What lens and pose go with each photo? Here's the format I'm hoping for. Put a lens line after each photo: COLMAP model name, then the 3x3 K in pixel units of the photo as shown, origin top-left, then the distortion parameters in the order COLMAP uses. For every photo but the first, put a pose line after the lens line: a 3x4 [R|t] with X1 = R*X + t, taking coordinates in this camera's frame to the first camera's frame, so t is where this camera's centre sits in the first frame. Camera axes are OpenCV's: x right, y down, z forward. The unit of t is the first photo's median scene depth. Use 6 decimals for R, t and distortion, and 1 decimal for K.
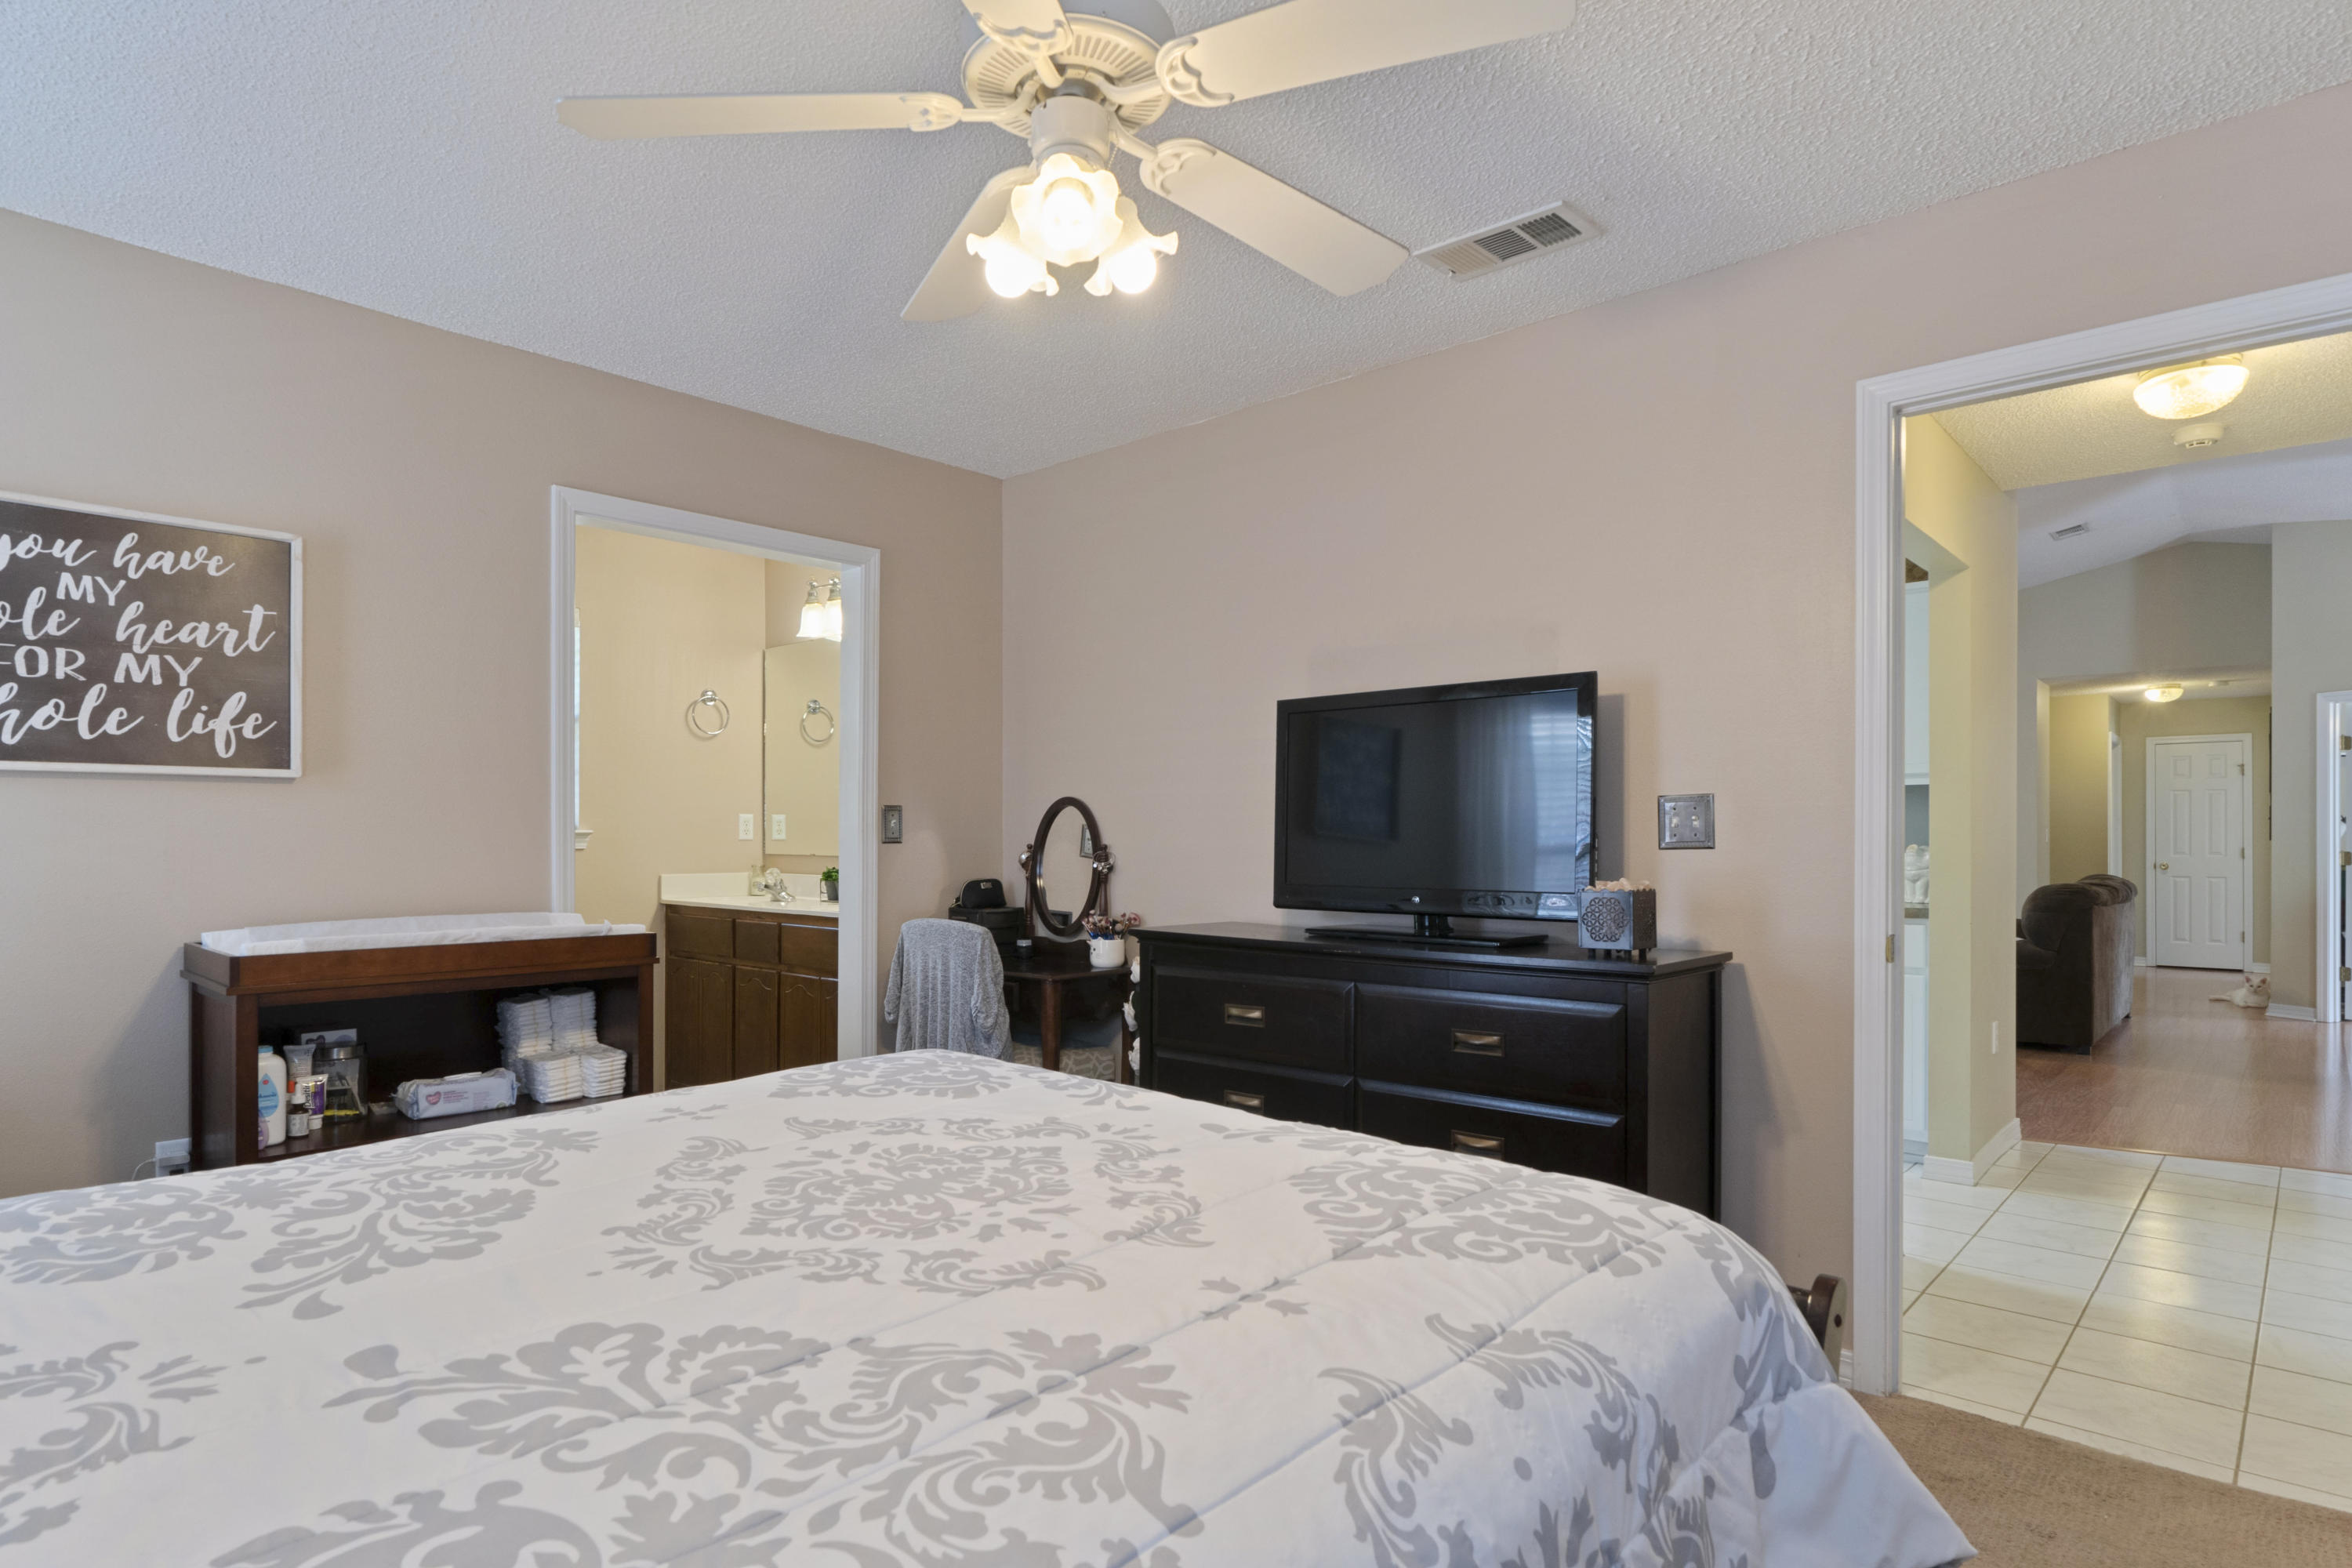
lens RADIAL K [[1261.2, 0, 1154.4], [0, 1261.2, 814.7], [0, 0, 1]] dist [-0.003279, -0.000094]
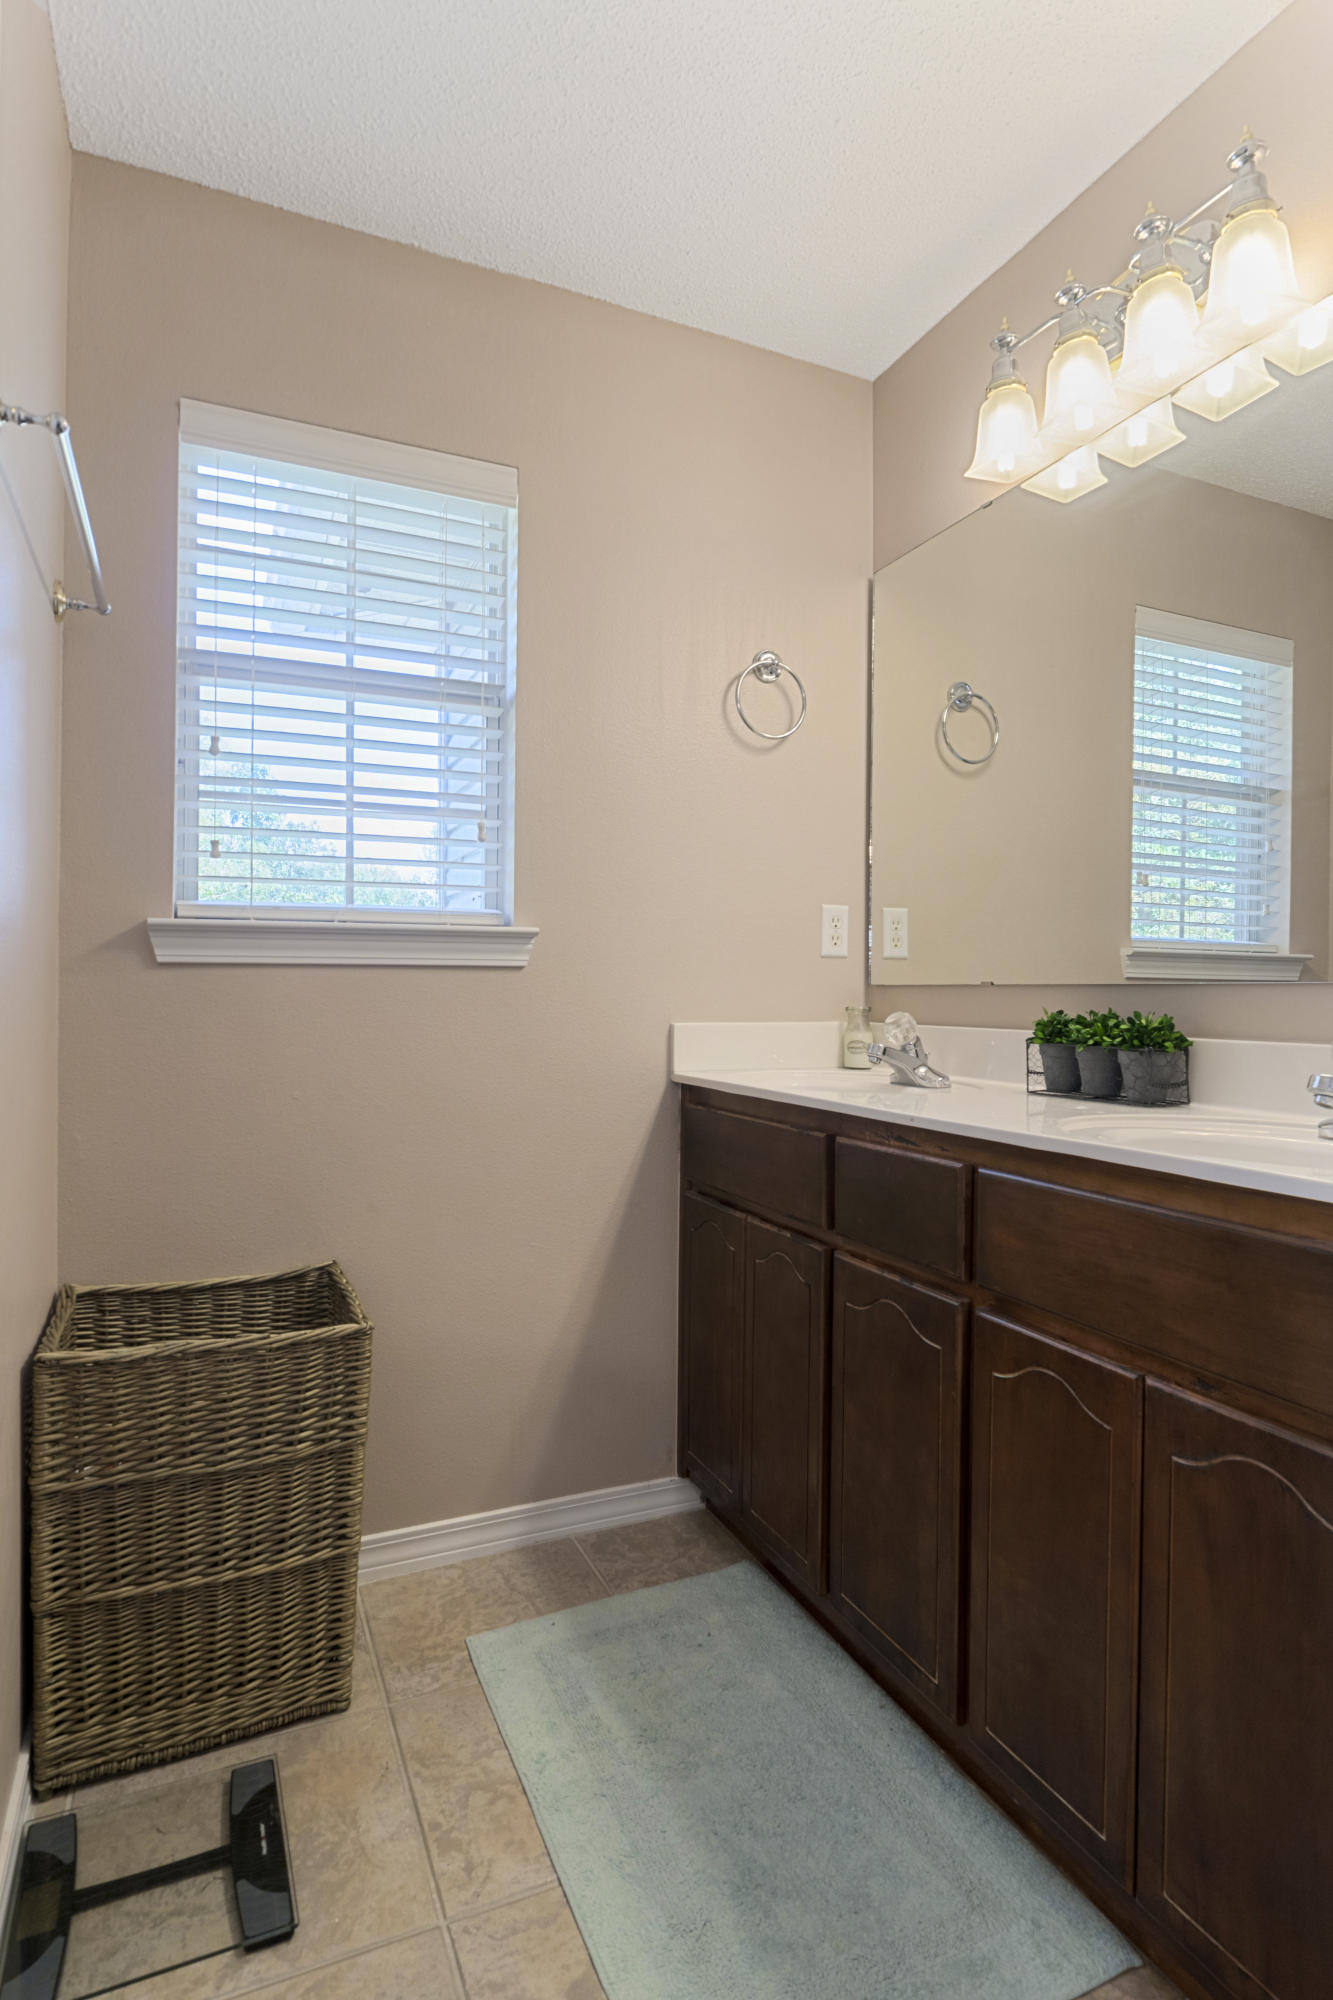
lens RADIAL K [[1054.0, 0, 666.5], [0, 1054.0, 1000.0], [0, 0, 1]] dist [-0.003170, -0.000134]
pose [[0.915732, 0.009936, -0.401667, -0.222357], [-0.002698, 0.999824, 0.018580, 0.030289], [0.401781, -0.015931, 0.915597, 0.605271]]
